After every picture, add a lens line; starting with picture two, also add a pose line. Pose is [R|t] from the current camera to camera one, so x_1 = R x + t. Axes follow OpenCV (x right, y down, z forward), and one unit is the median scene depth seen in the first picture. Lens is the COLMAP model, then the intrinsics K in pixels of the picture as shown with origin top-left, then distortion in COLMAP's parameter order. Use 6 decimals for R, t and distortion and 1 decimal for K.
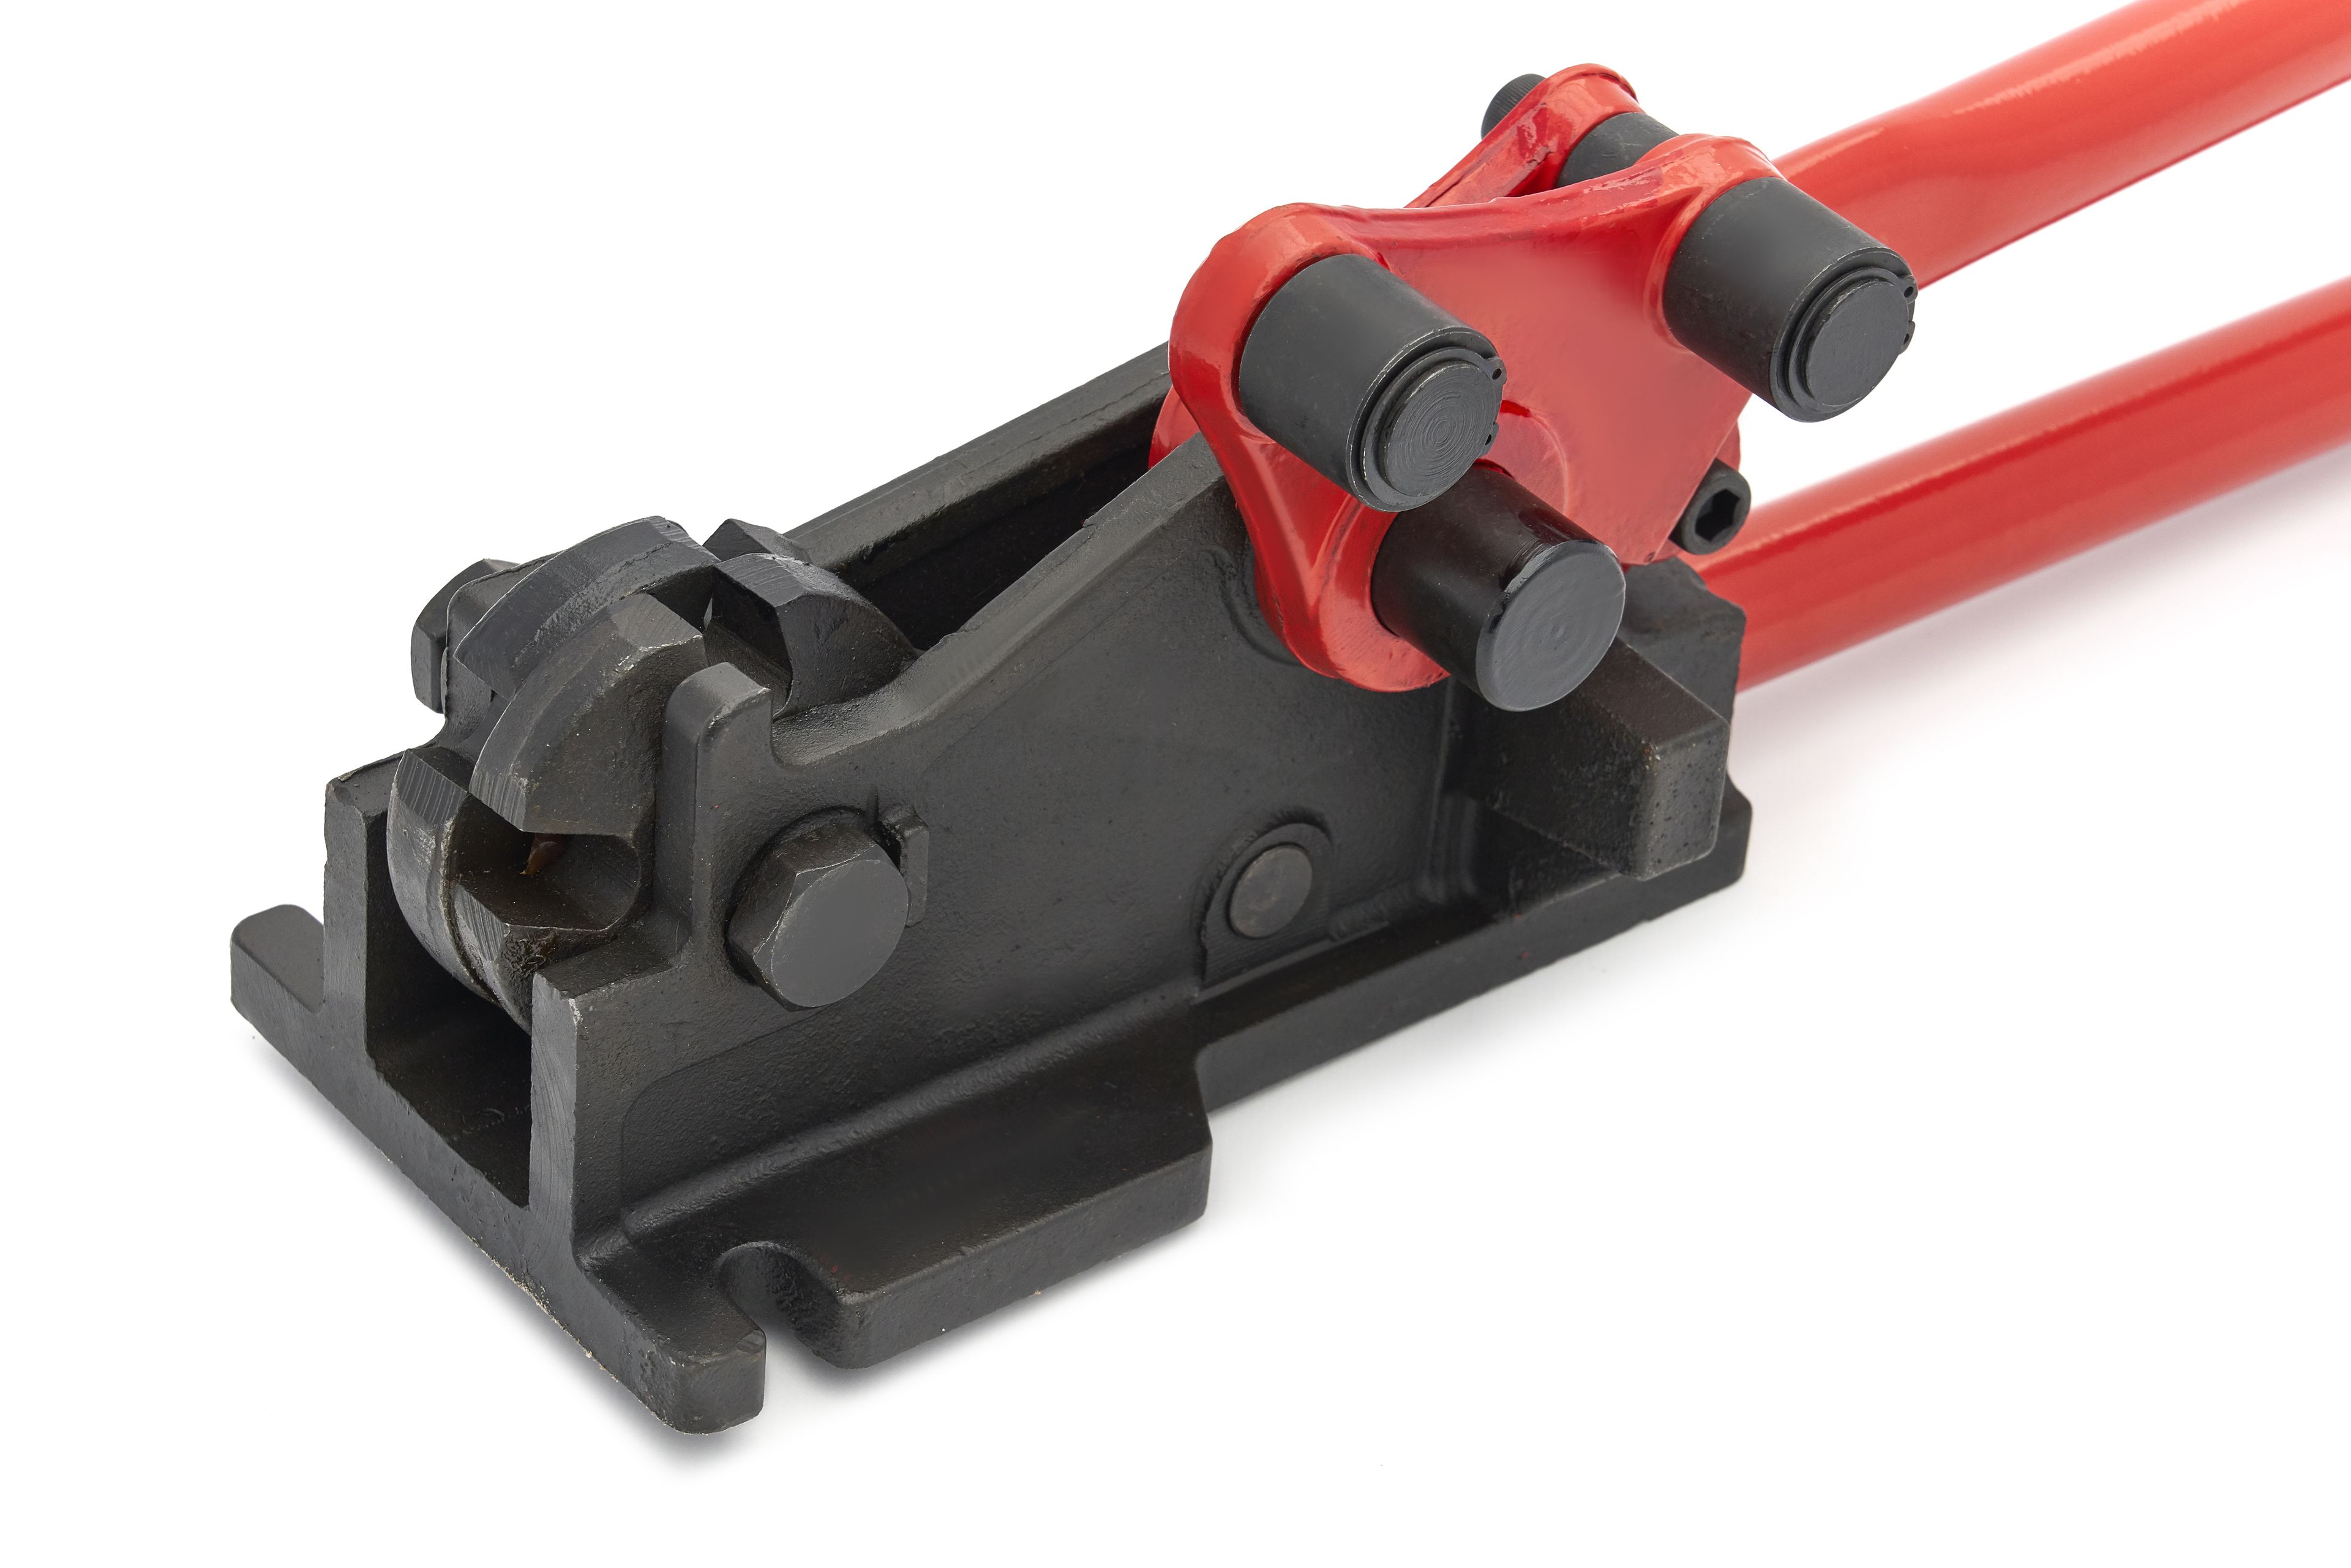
lens RADIAL K [[7116.0, 0, 1185.0], [0, 7116.0, 787.7], [0, 0, 1]] dist [-0.066062, 0.000000]
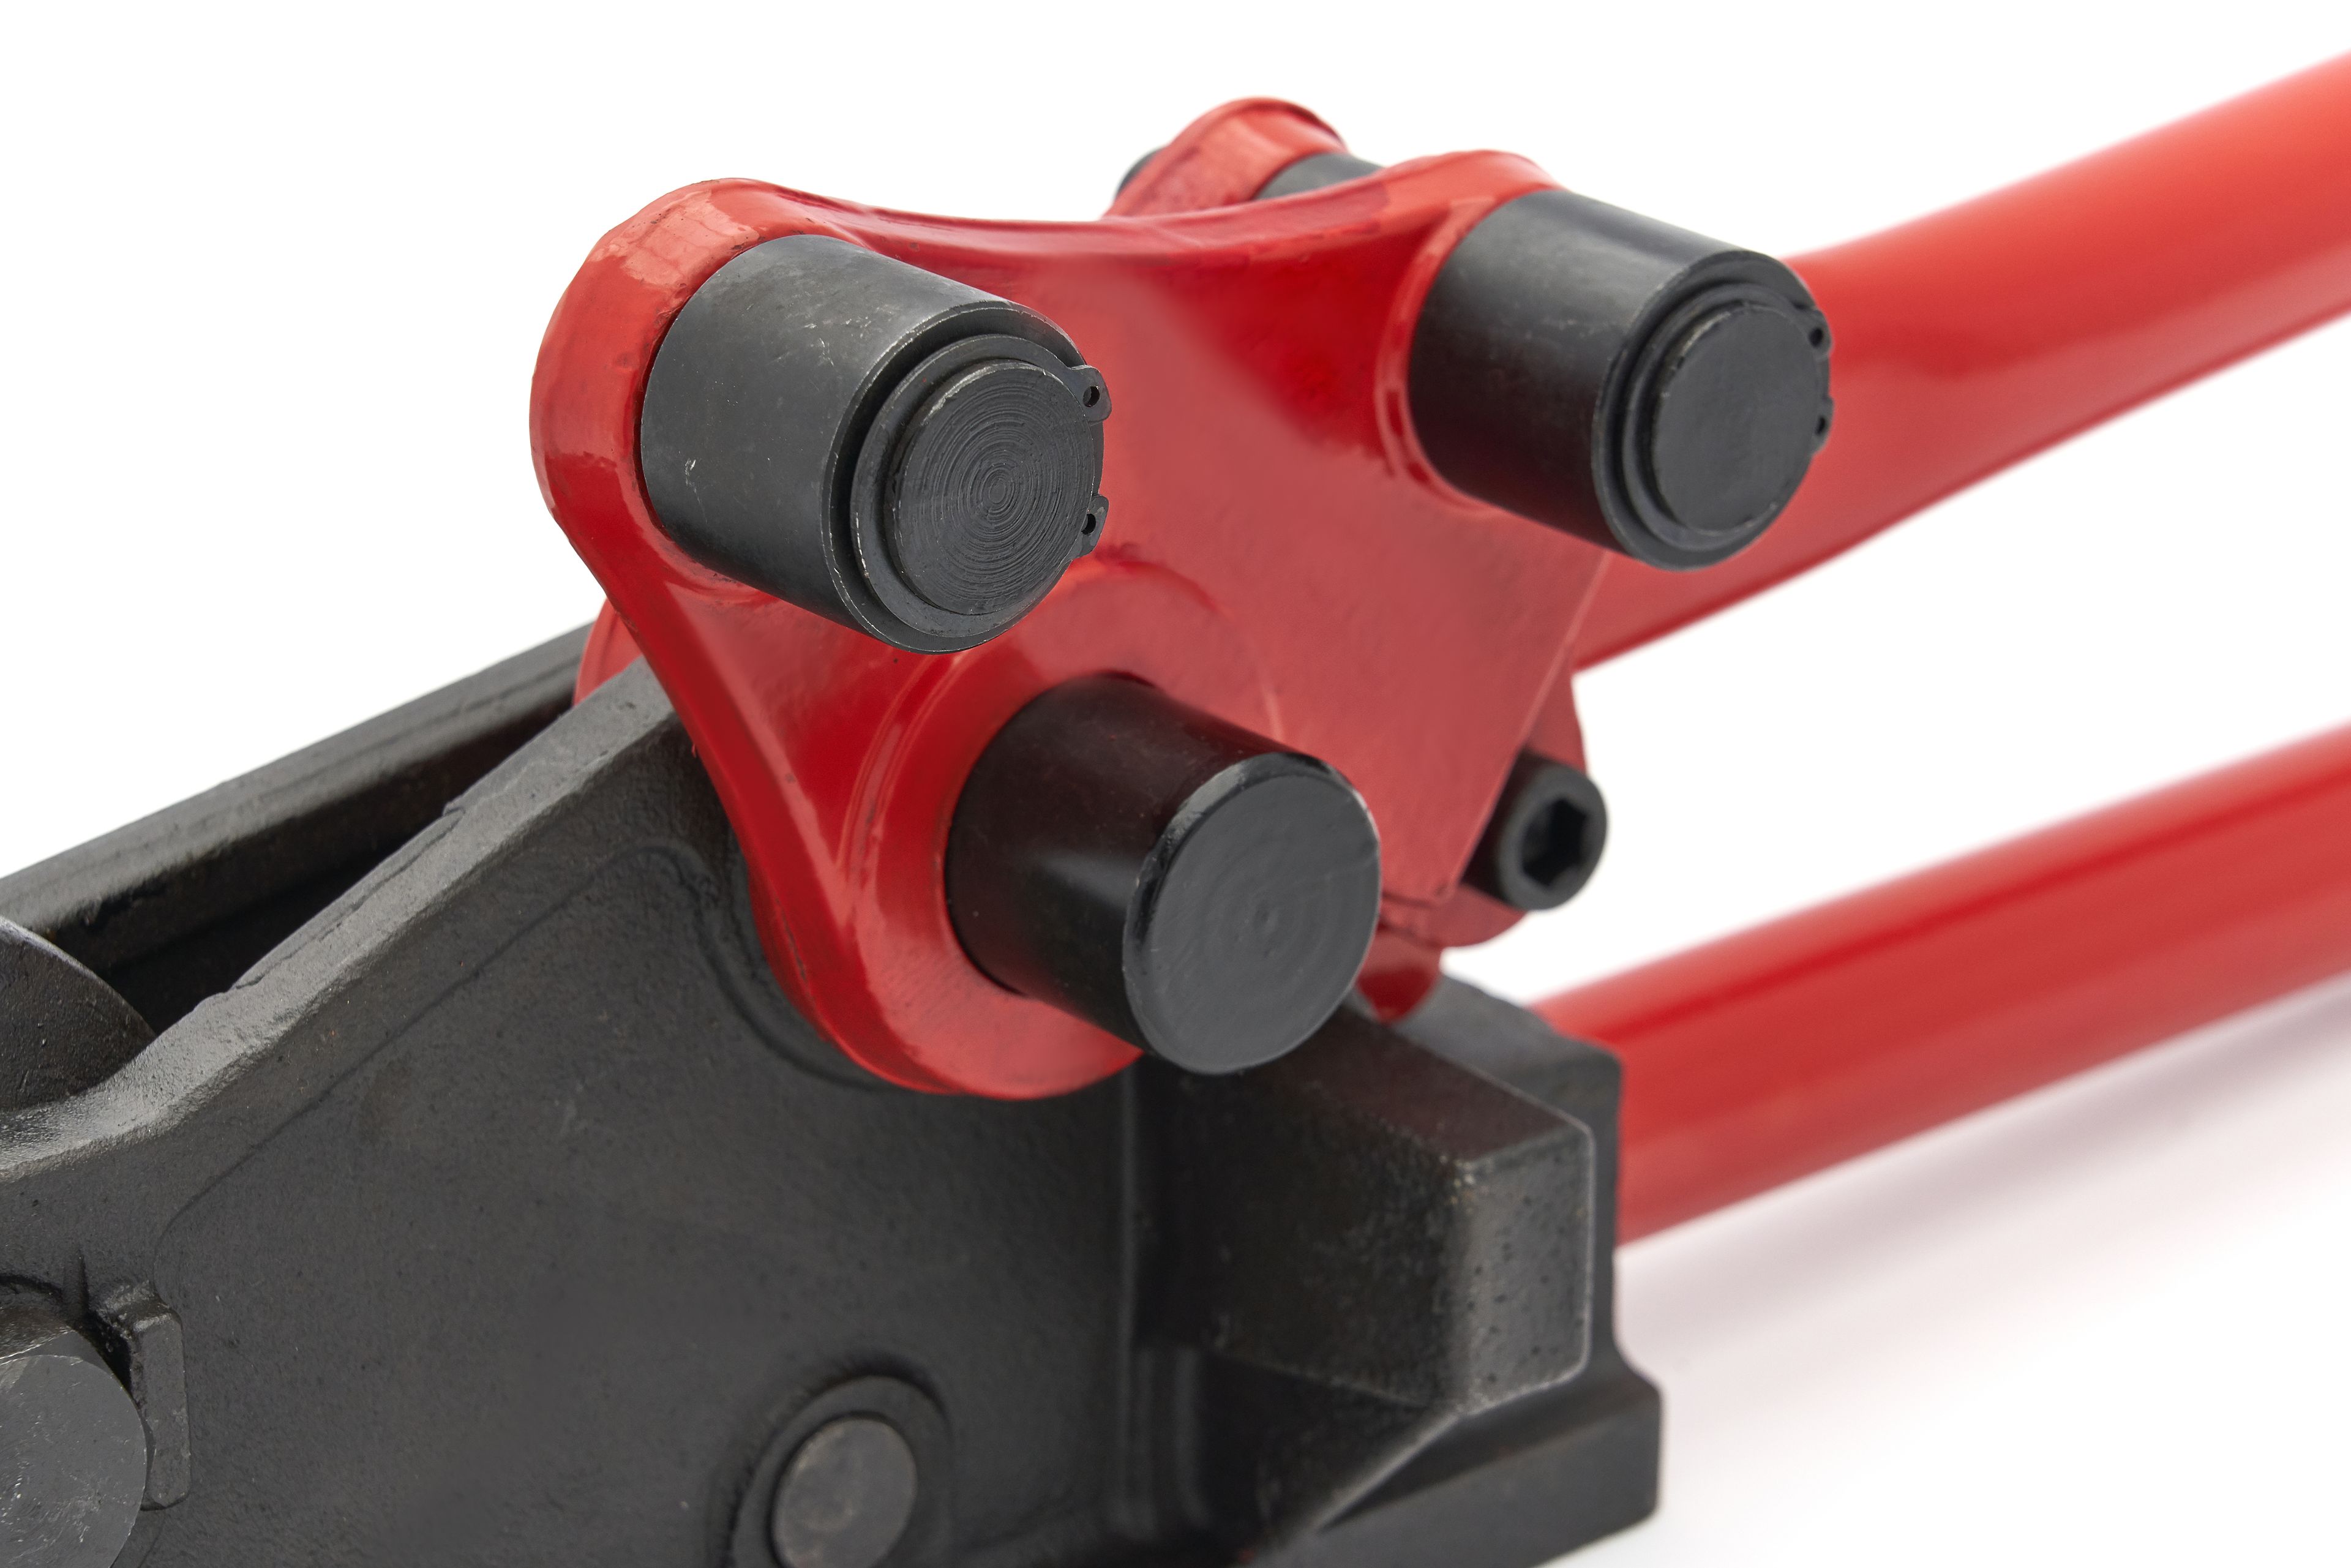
lens RADIAL K [[7116.0, 0, 1174.7], [0, 7116.0, 778.2], [0, 0, 1]] dist [-0.066062, 0.000000]
pose [[0.997268, -0.073791, 0.003237, 0.043562], [0.072535, 0.970130, -0.231486, 0.098802], [0.013941, 0.231089, 0.972833, 0.430559]]
